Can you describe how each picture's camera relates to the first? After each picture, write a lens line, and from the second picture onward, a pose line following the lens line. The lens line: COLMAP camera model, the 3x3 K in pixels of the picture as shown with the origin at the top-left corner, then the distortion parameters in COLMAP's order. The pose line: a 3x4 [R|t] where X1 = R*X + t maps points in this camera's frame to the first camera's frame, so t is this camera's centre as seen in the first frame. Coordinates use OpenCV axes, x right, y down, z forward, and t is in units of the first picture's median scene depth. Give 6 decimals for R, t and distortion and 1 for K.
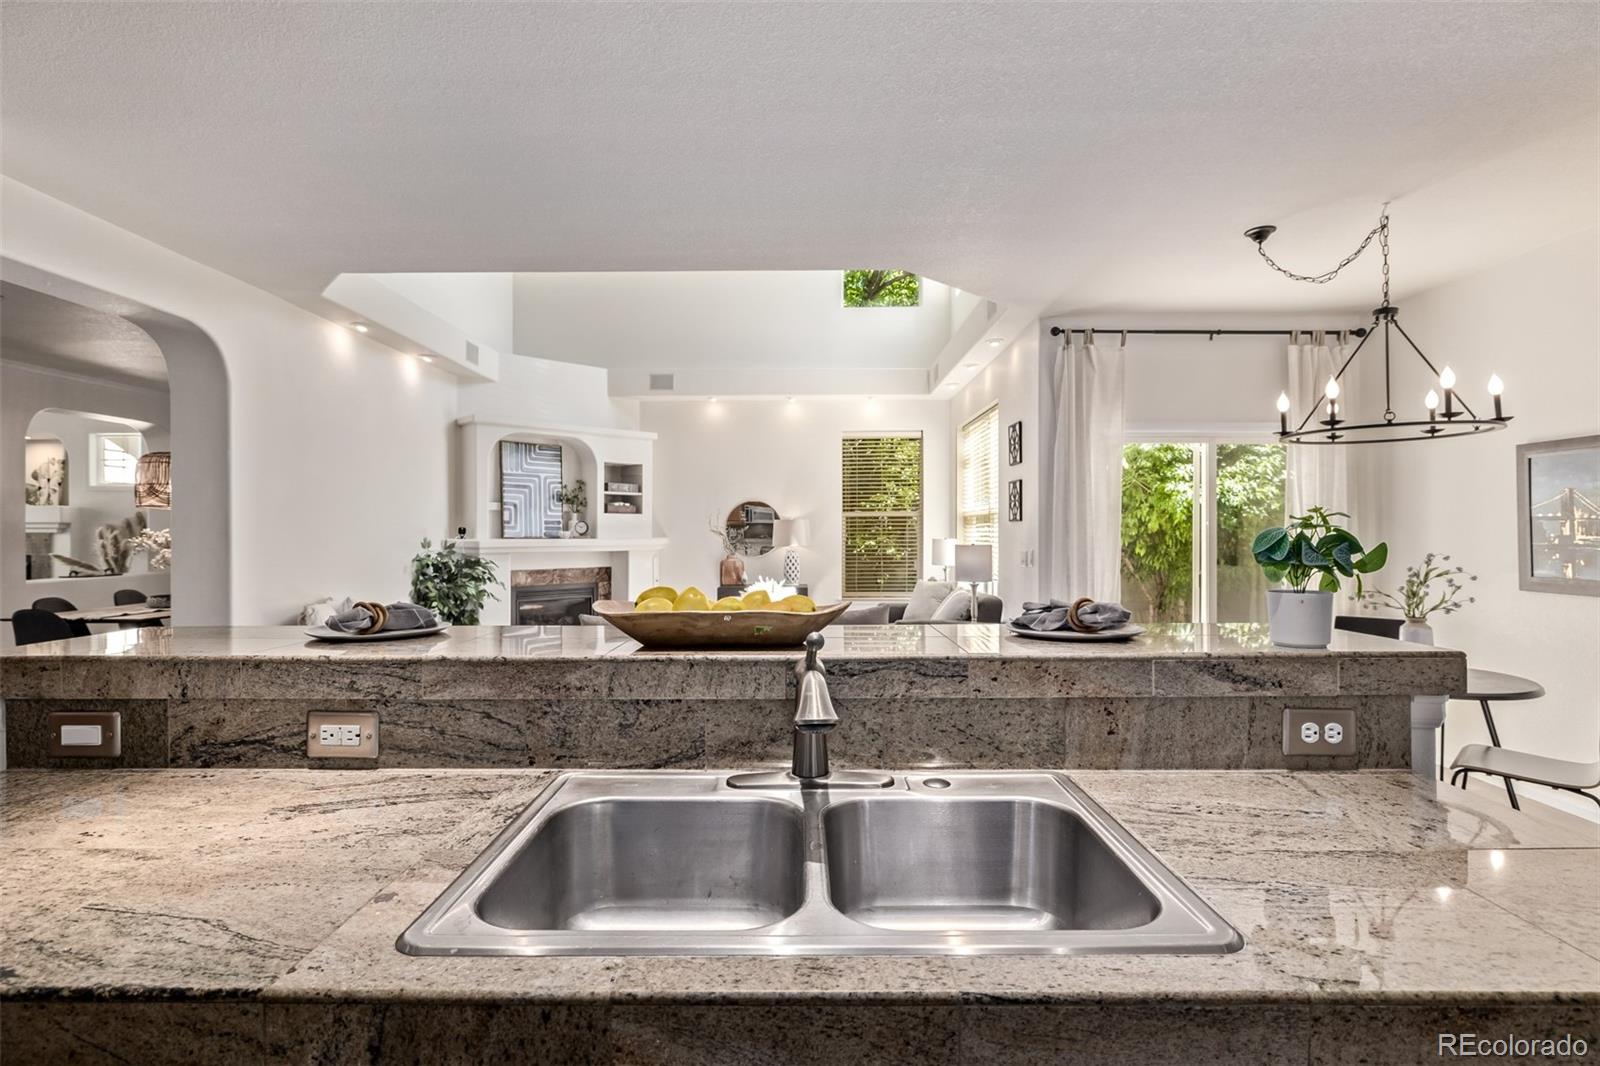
lens RADIAL K [[792.2, 0, 800.0], [0, 792.2, 533.0], [0, 0, 1]] dist [0.001063, 0.000053]
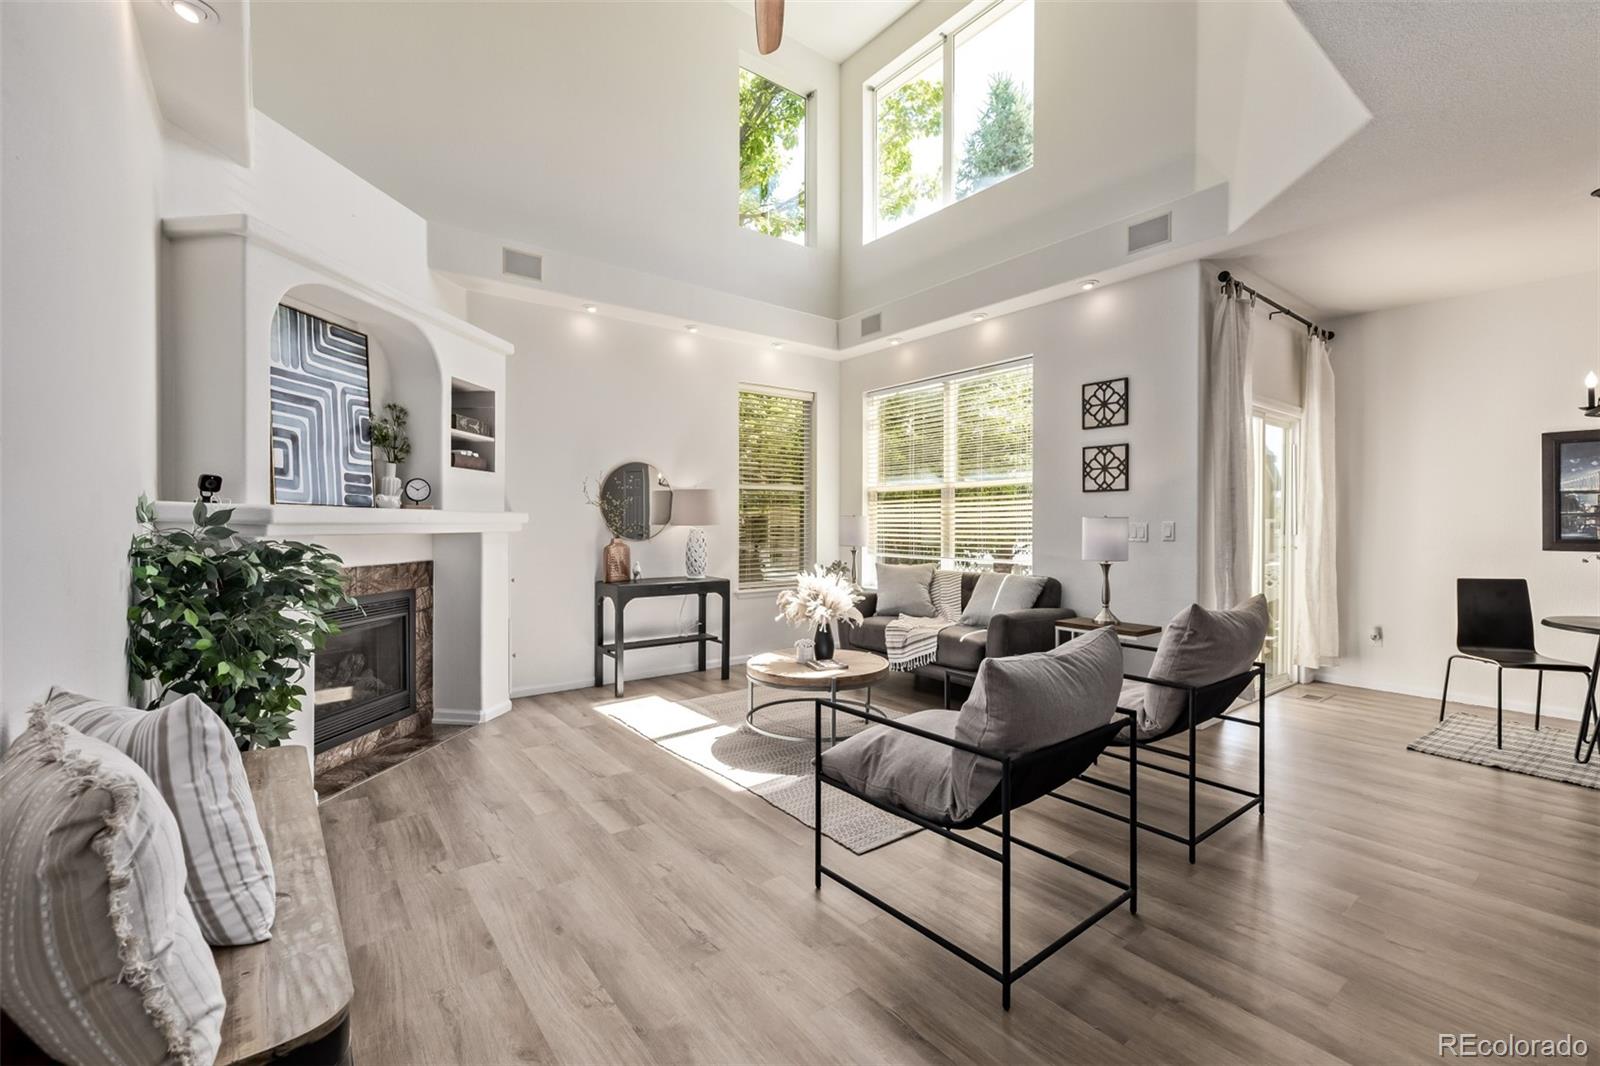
lens RADIAL K [[688.3, 0, 800.0], [0, 688.3, 533.0], [0, 0, 1]] dist [-0.002817, -0.000293]
pose [[0.789516, -0.006774, 0.613693, -0.354249], [-0.000786, 0.999927, 0.012048, 0.017010], [-0.613730, -0.009994, 0.789453, 0.452547]]
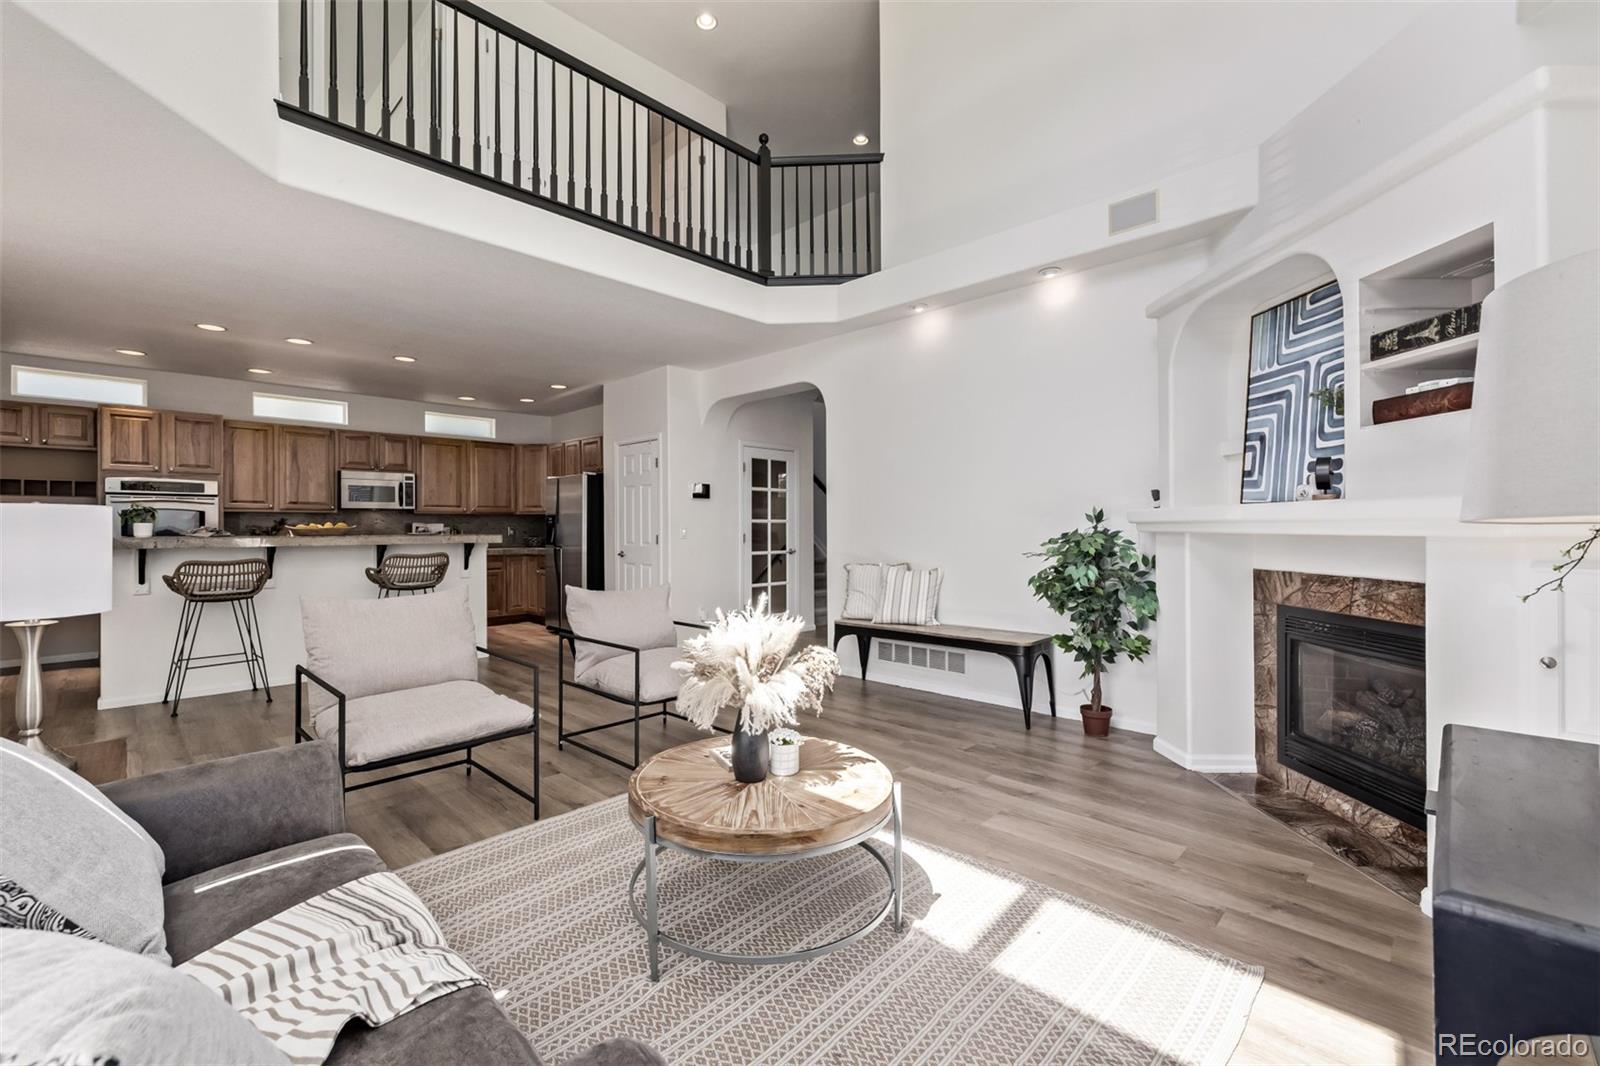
lens RADIAL K [[688.3, 0, 800.0], [0, 688.3, 533.0], [0, 0, 1]] dist [-0.002817, -0.000293]
pose [[-0.700225, 0.011123, -0.713835, 0.144239], [0.004668, 0.999929, 0.011002, 0.017449], [0.713907, 0.004372, -0.700227, 1.038651]]
